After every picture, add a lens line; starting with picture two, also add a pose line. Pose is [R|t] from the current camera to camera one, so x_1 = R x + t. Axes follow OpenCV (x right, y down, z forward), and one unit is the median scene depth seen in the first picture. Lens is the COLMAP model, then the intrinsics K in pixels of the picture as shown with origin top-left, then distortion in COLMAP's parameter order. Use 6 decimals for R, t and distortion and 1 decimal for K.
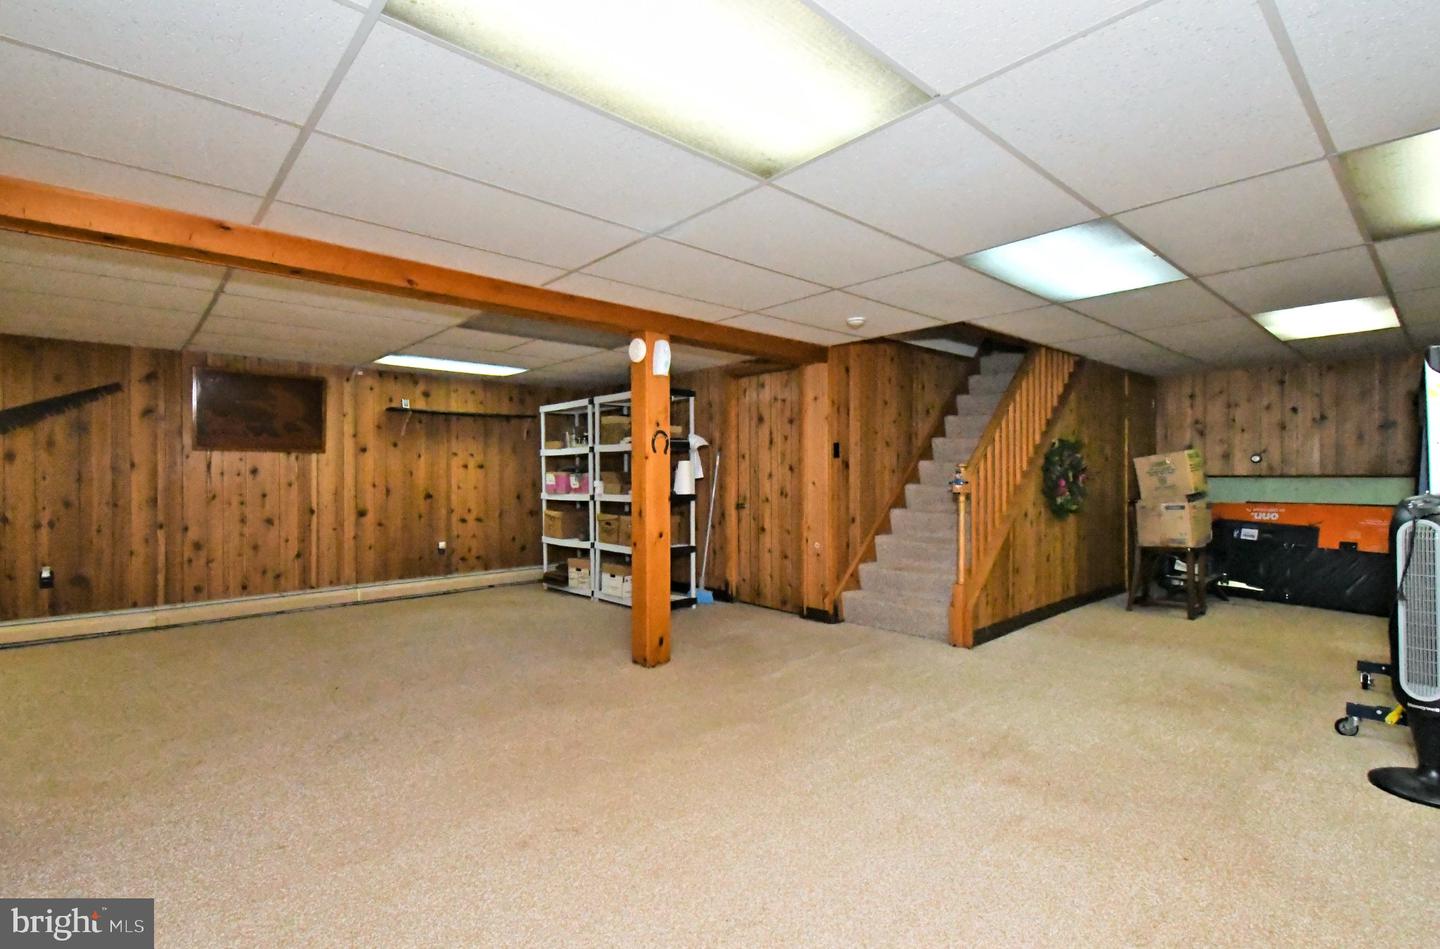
lens RADIAL K [[643.5, 0, 711.8], [0, 643.5, 475.7], [0, 0, 1]] dist [0.013846, -0.000238]
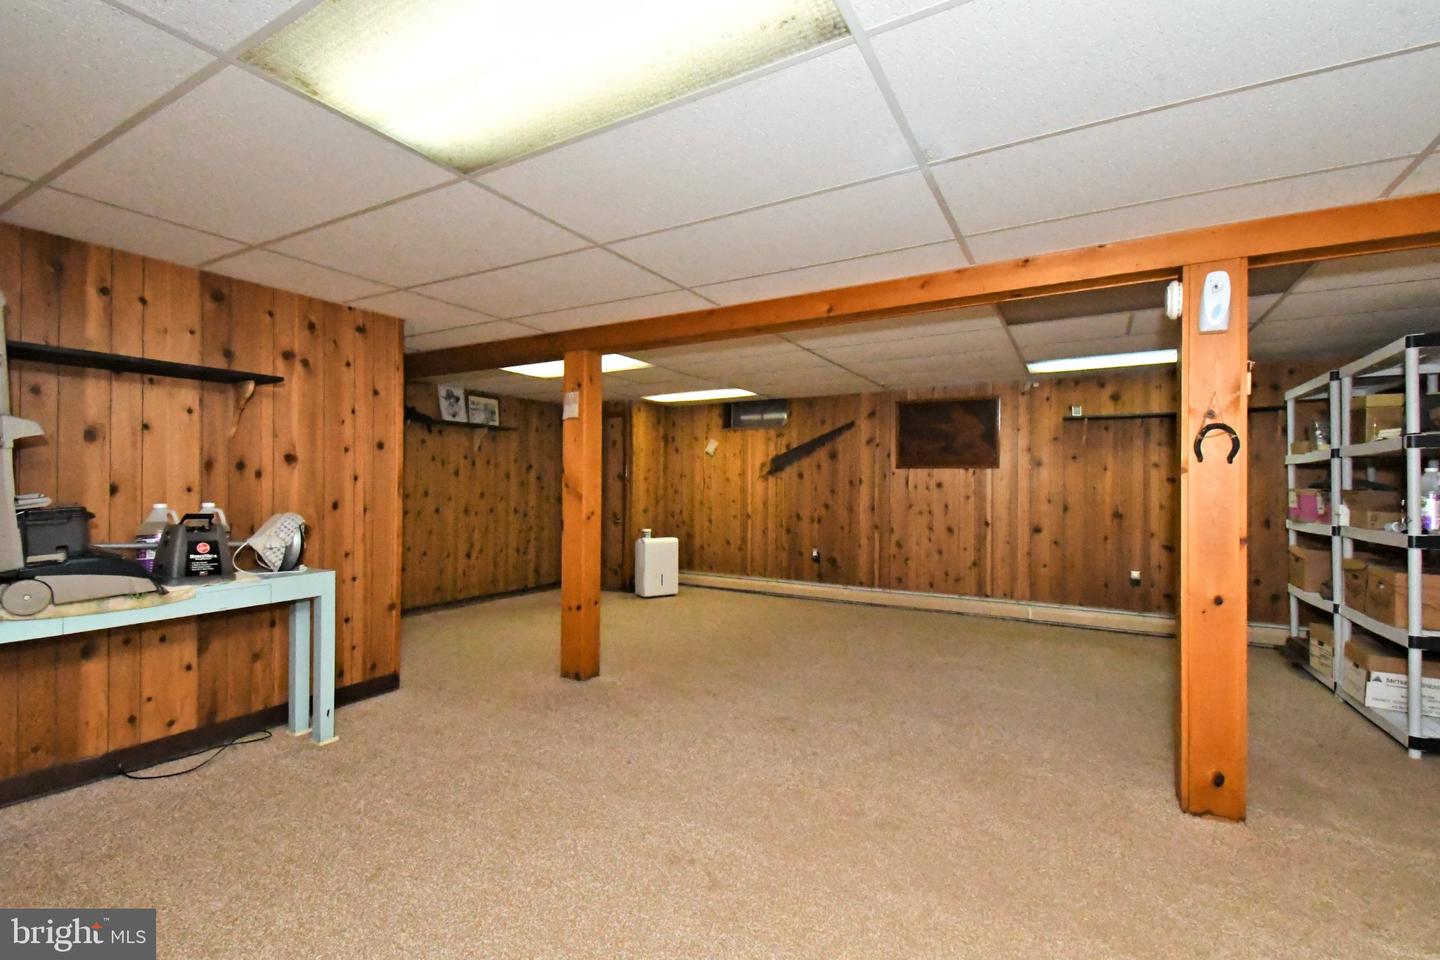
lens RADIAL K [[643.5, 0, 718.9], [0, 643.5, 481.2], [0, 0, 1]] dist [0.013846, -0.000238]
pose [[0.290747, 0.000793, -0.956800, 0.264983], [-0.006455, 0.999979, -0.001133, -0.010294], [0.956778, 0.006505, 0.290746, 0.283690]]
